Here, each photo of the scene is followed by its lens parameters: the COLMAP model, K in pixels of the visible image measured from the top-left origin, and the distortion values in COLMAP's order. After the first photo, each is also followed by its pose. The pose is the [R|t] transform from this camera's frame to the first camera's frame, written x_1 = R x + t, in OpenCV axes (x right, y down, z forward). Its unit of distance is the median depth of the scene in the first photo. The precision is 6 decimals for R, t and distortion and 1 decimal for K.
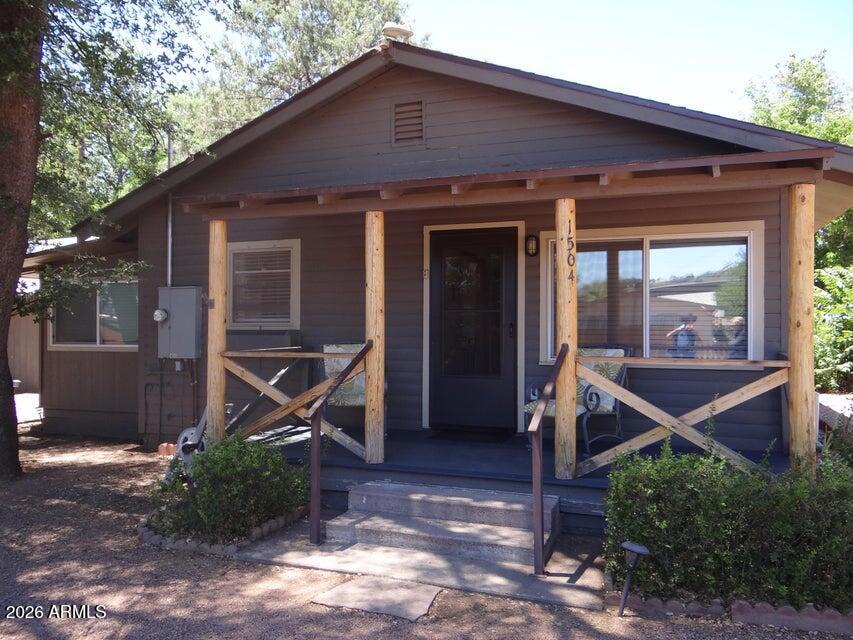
lens RADIAL K [[676.9, 0, 424.9], [0, 676.9, 316.6], [0, 0, 1]] dist [0.000335, 0.002223]
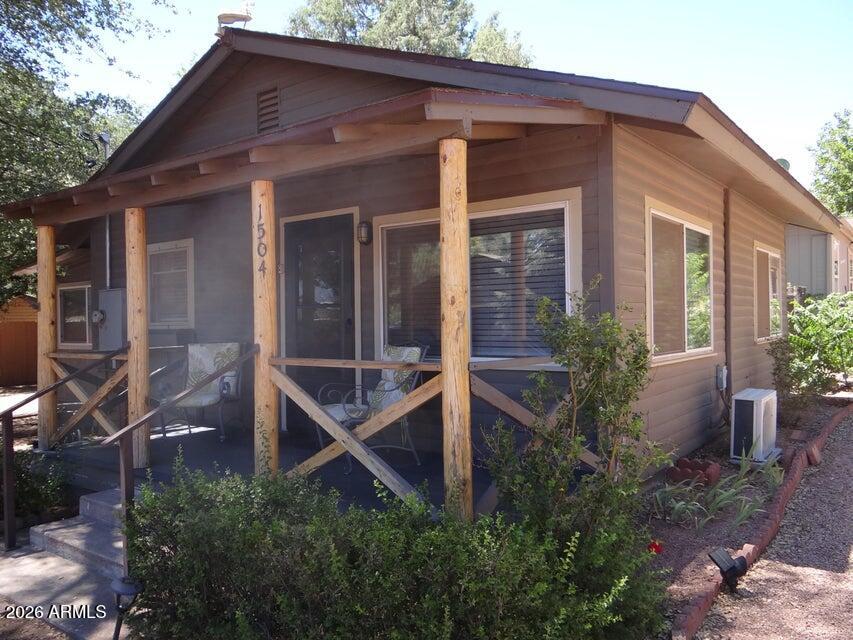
lens RADIAL K [[676.9, 0, 424.9], [0, 676.9, 316.6], [0, 0, 1]] dist [0.000335, 0.002223]
pose [[0.961058, -0.021488, -0.275509, 0.595581], [0.024798, 0.999656, 0.008536, 0.001841], [0.275231, -0.015036, 0.961261, 0.183275]]
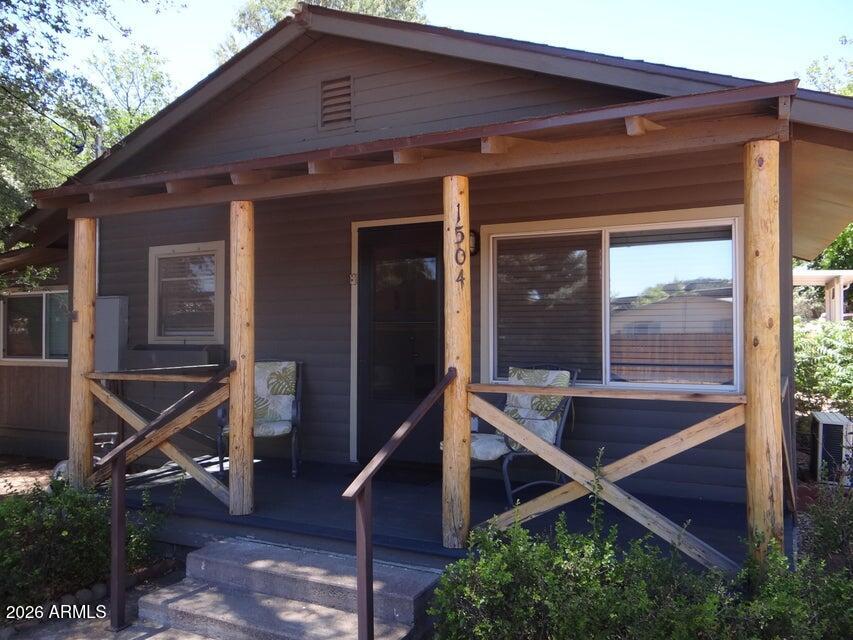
lens RADIAL K [[676.9, 0, 424.9], [0, 676.9, 316.6], [0, 0, 1]] dist [0.000335, 0.002223]
pose [[0.995460, -0.006062, -0.094983, 0.222295], [0.004899, 0.999910, -0.012473, -0.006561], [0.095050, 0.011951, 0.995401, 0.219408]]
